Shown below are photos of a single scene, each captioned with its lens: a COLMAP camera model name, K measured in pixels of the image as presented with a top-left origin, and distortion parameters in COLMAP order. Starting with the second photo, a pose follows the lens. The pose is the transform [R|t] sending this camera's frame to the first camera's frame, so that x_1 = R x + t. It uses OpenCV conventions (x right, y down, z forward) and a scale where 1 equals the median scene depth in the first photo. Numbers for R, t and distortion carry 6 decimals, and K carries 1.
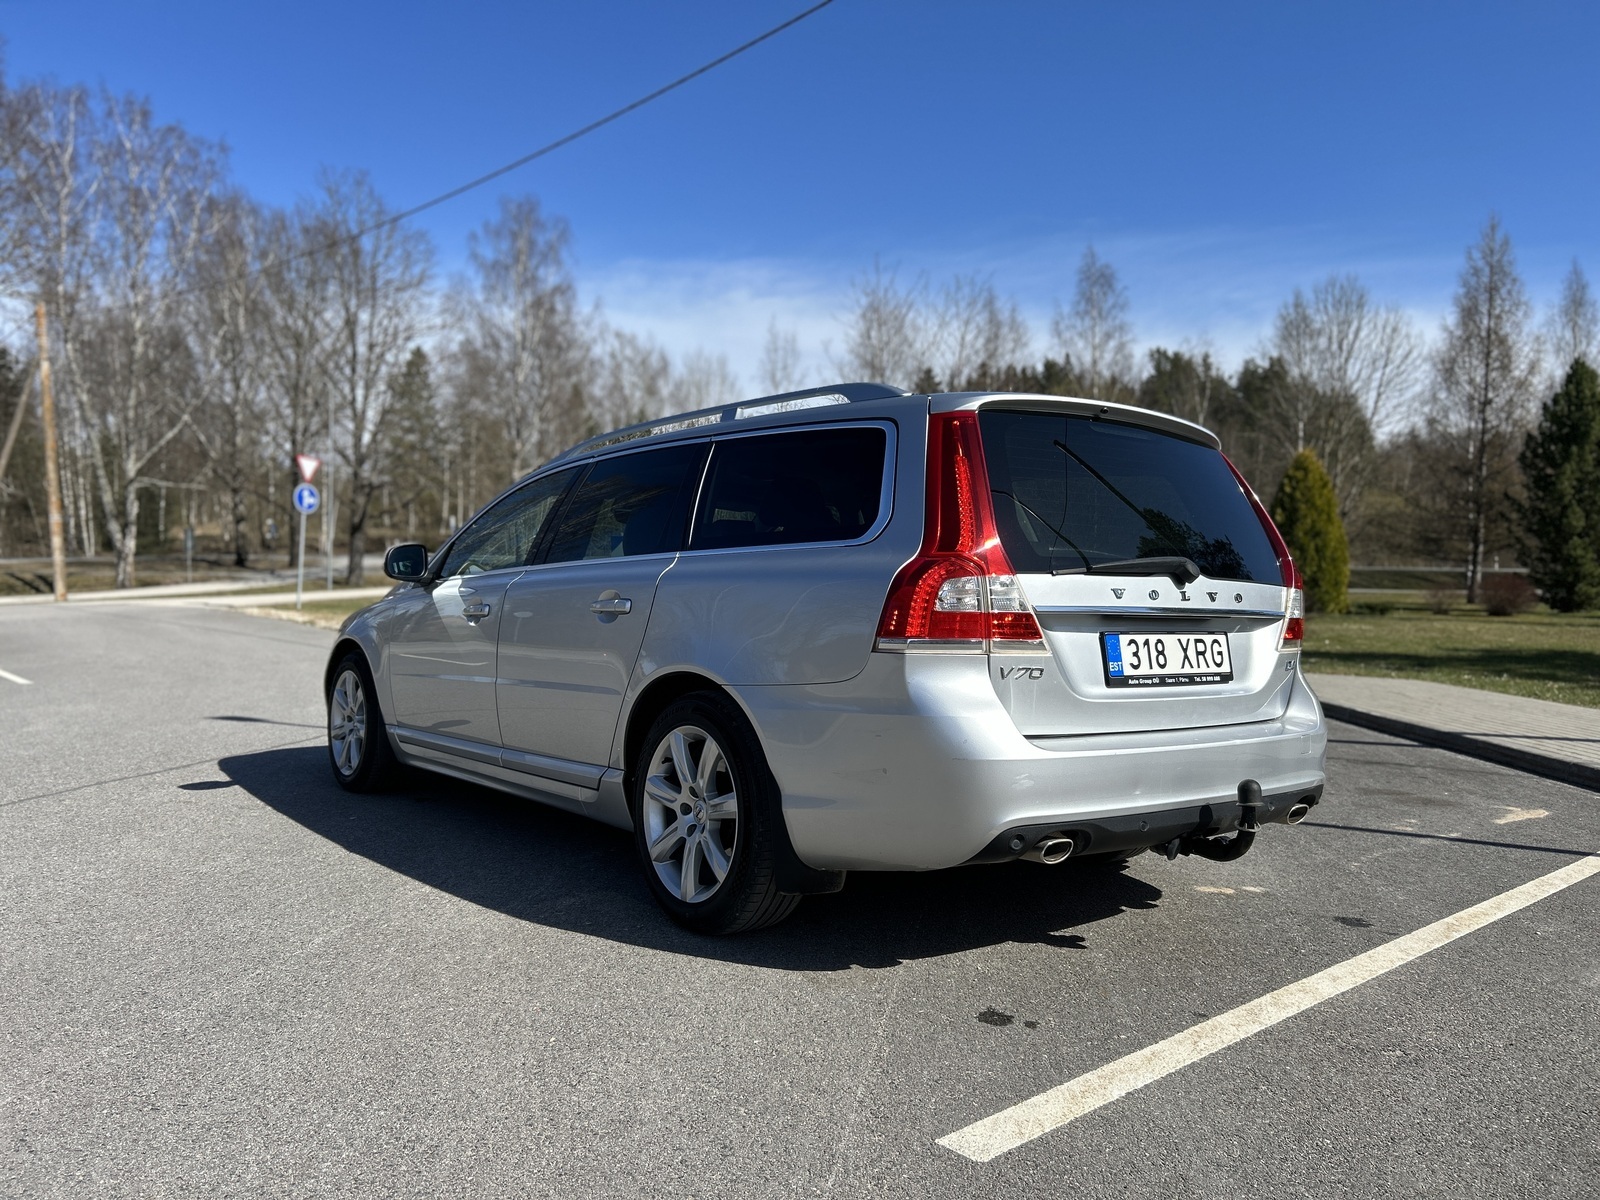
lens RADIAL K [[1228.2, 0, 800.0], [0, 1228.2, 600.0], [0, 0, 1]] dist [0.027676, -0.048623]
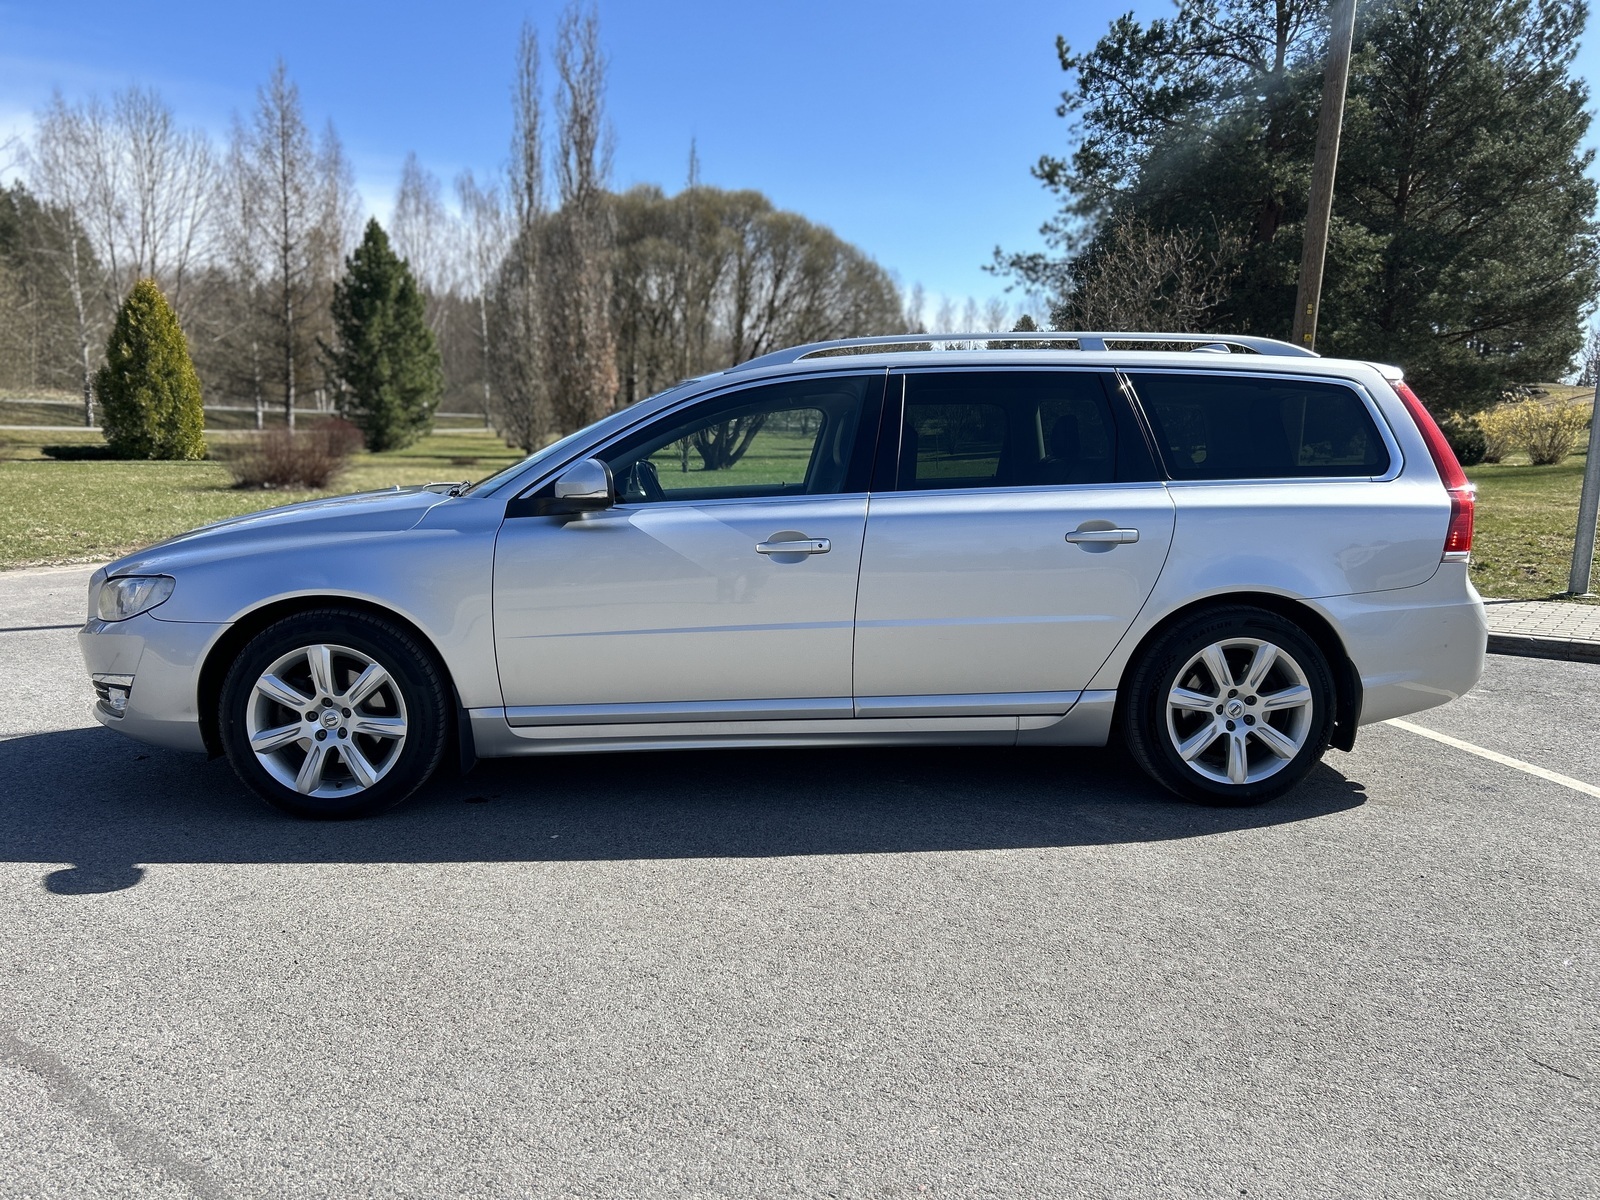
lens RADIAL K [[1221.5, 0, 800.0], [0, 1221.5, 600.0], [0, 0, 1]] dist [0.025918, -0.001143]
pose [[0.553734, -0.113989, 0.824855, -0.101433], [0.001842, 0.990751, 0.135678, -0.007216], [-0.832691, -0.073611, 0.548823, 0.057071]]
